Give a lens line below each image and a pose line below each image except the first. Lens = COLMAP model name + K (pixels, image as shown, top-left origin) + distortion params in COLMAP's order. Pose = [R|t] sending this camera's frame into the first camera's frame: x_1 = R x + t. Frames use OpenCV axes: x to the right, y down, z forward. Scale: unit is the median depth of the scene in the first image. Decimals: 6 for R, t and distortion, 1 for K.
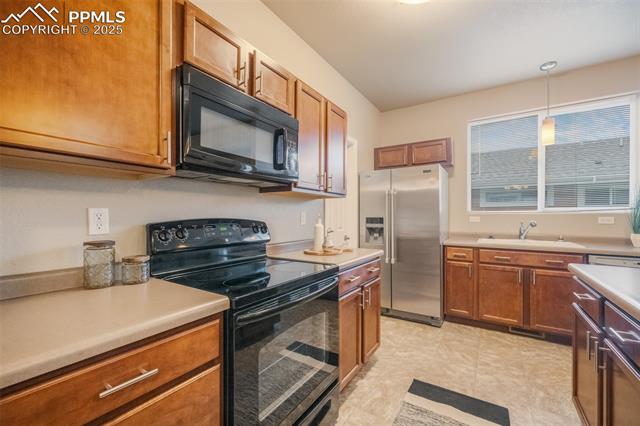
lens RADIAL K [[265.3, 0, 320.0], [0, 265.3, 213.0], [0, 0, 1]] dist [0.001166, 0.000288]
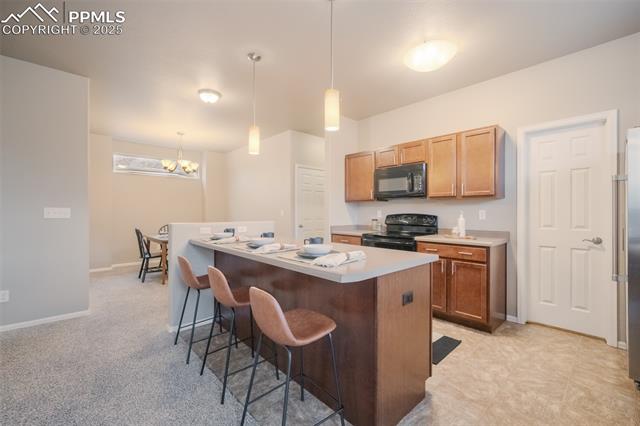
lens RADIAL K [[276.8, 0, 320.0], [0, 276.8, 213.0], [0, 0, 1]] dist [0.000568, 0.000081]
pose [[-0.243374, 0.001981, -0.969930, 1.248869], [0.011242, 0.999937, -0.000778, 0.004390], [0.969867, -0.011093, -0.243381, 0.464856]]
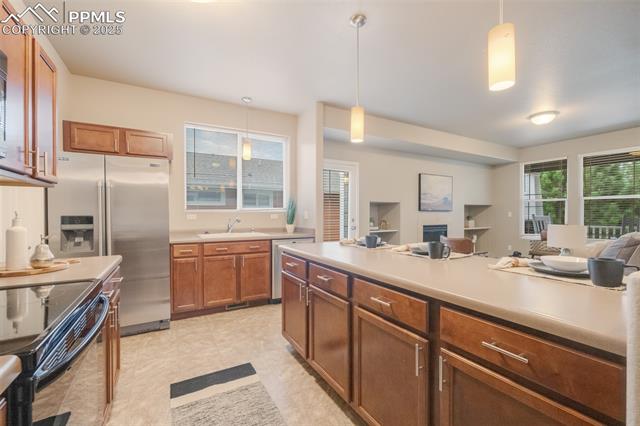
lens RADIAL K [[275.3, 0, 320.0], [0, 275.3, 213.0], [0, 0, 1]] dist [-0.000753, -0.000128]
pose [[0.462618, 0.000415, 0.886558, -0.189893], [-0.006429, 0.999975, 0.002887, 0.001725], [-0.886534, -0.007036, 0.462609, 0.048702]]
